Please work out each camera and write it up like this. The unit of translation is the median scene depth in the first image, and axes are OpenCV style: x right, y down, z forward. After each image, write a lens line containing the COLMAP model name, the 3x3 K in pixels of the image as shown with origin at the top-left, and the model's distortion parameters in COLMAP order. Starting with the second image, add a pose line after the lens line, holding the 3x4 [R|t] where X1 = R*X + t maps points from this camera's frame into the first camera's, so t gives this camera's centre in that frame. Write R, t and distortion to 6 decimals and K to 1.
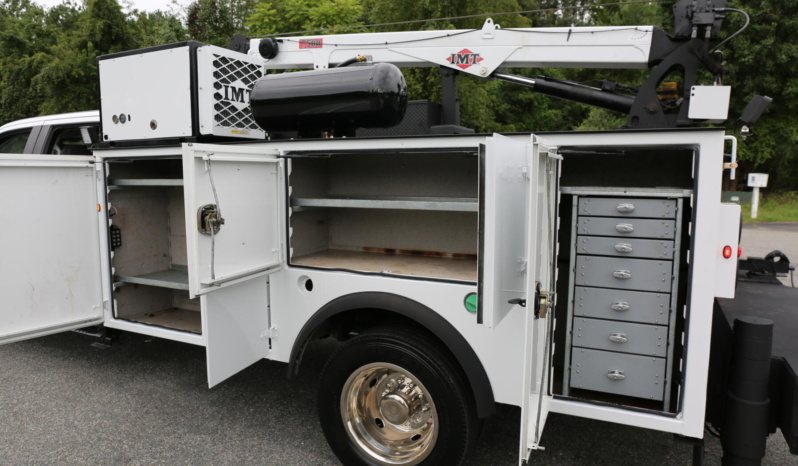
lens RADIAL K [[539.6, 0, 395.9], [0, 539.6, 232.2], [0, 0, 1]] dist [-0.098299, 0.076211]
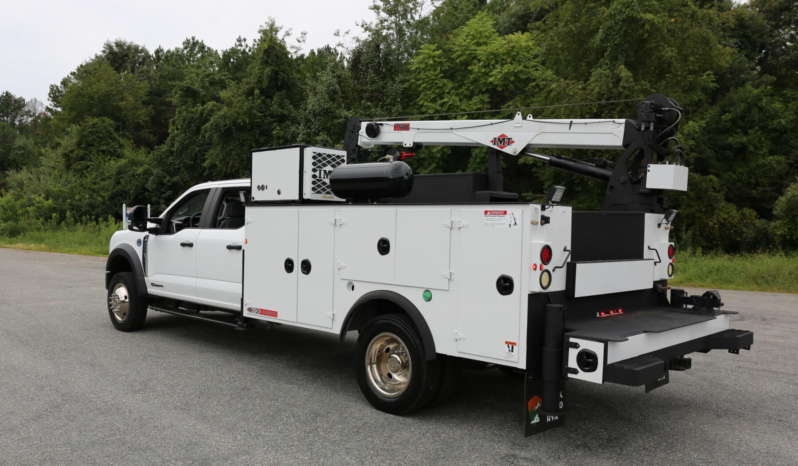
lens RADIAL K [[675.4, 0, 408.4], [0, 675.4, 236.3], [0, 0, 1]] dist [-0.047292, 0.003617]
pose [[0.957821, 0.027227, -0.286071, 0.492126], [-0.055348, 0.994341, -0.090679, 0.096073], [0.281983, 0.102688, 0.953908, -0.813247]]
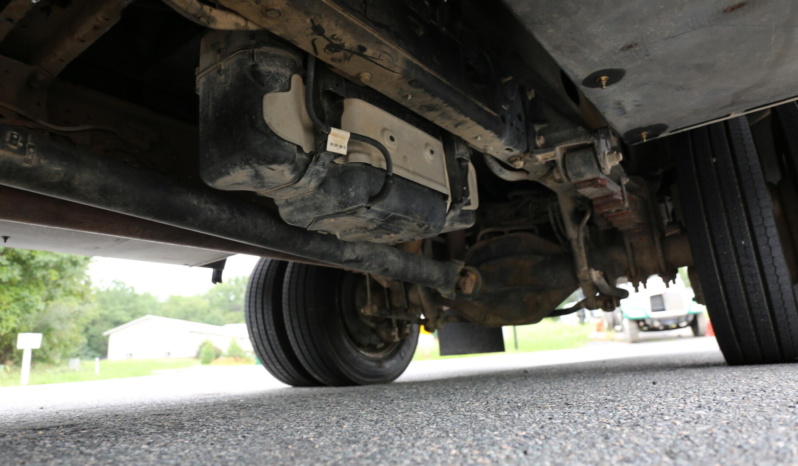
lens RADIAL K [[539.6, 0, 395.9], [0, 539.6, 232.2], [0, 0, 1]] dist [-0.098299, 0.076211]
pose [[0.184741, 0.214652, 0.959060, -0.540466], [0.182375, 0.951420, -0.248072, 0.313679], [-0.965717, 0.220738, 0.136619, 1.088420]]
